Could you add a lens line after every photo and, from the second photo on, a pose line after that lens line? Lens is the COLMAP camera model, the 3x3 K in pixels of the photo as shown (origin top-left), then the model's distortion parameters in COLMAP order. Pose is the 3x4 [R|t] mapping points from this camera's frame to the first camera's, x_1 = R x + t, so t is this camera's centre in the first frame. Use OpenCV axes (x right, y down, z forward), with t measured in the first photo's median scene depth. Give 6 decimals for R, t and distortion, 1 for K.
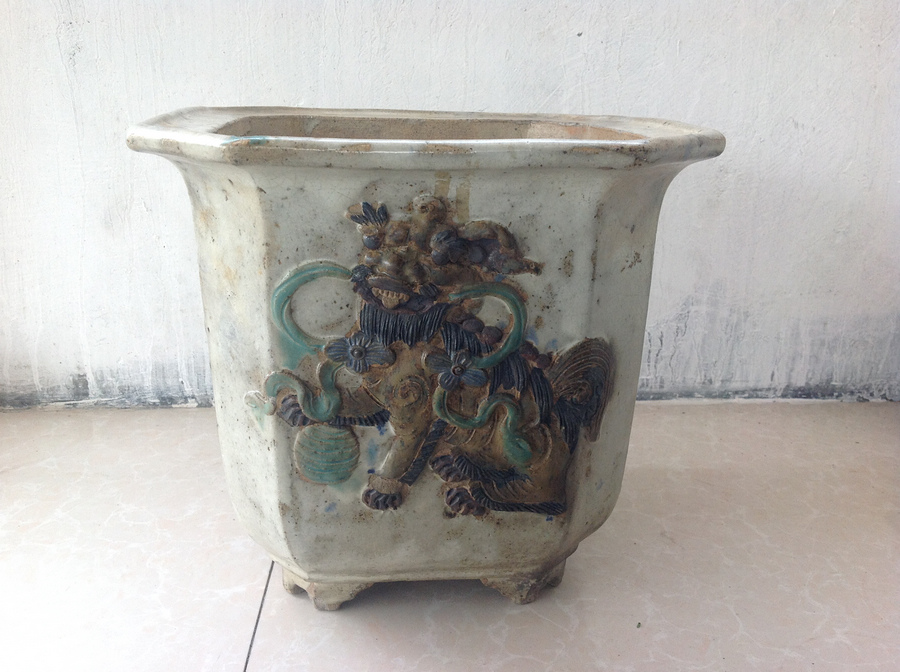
lens RADIAL K [[917.5, 0, 449.2], [0, 917.5, 334.0], [0, 0, 1]] dist [-0.035306, 0.000000]
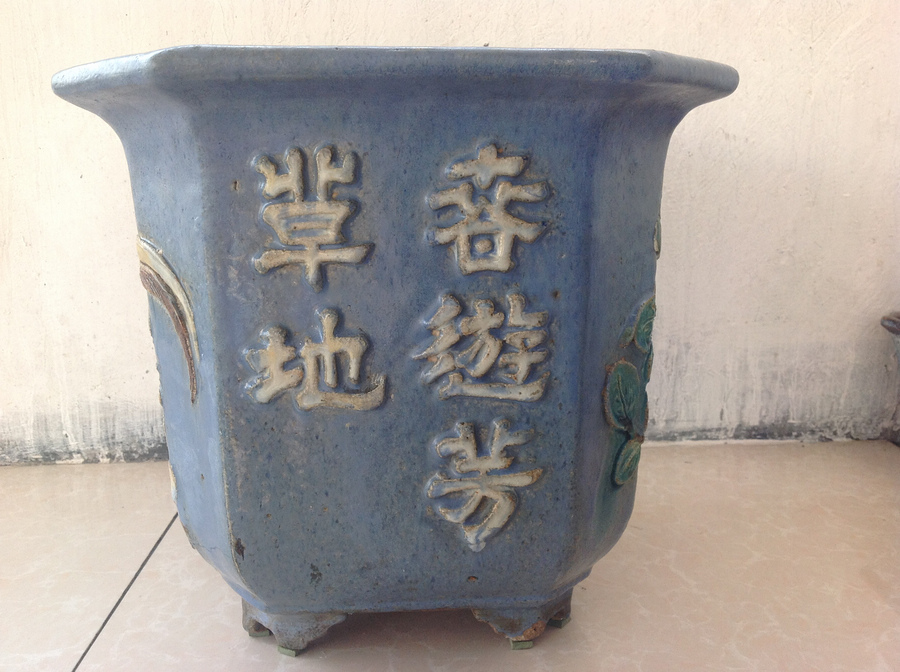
lens RADIAL K [[917.5, 0, 450.8], [0, 917.5, 332.5], [0, 0, 1]] dist [-0.035306, 0.000000]
pose [[0.999671, -0.024684, -0.006954, 0.100797], [0.023861, 0.994657, -0.100437, 0.052979], [0.009396, 0.100238, 0.994919, 0.096907]]
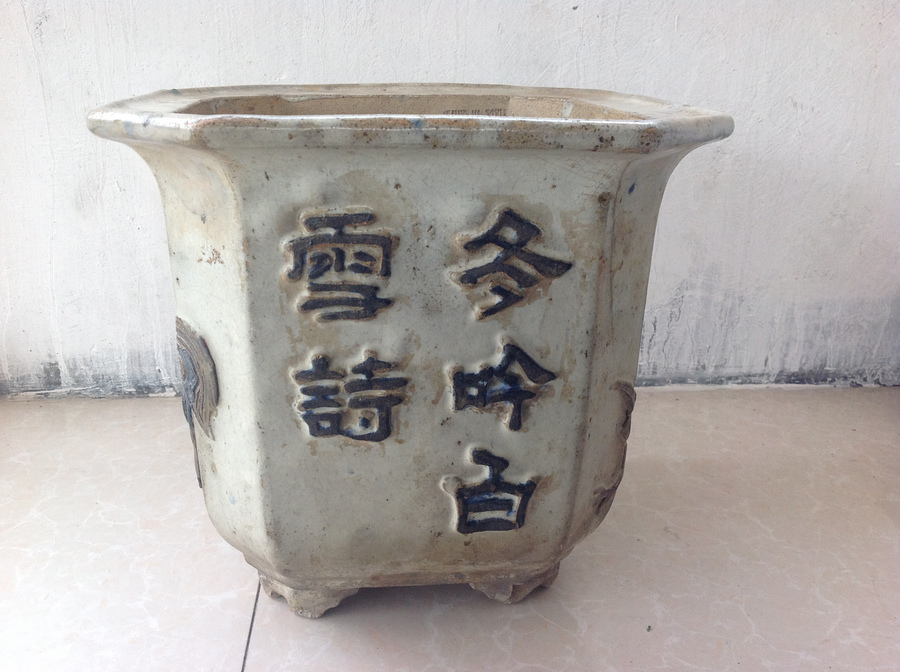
lens RADIAL K [[917.5, 0, 449.7], [0, 917.5, 334.8], [0, 0, 1]] dist [-0.035306, 0.000000]
pose [[0.999297, -0.002384, 0.037420, -0.024280], [0.001284, 0.999567, 0.029398, -0.012671], [-0.037474, -0.029330, 0.998867, 0.034390]]
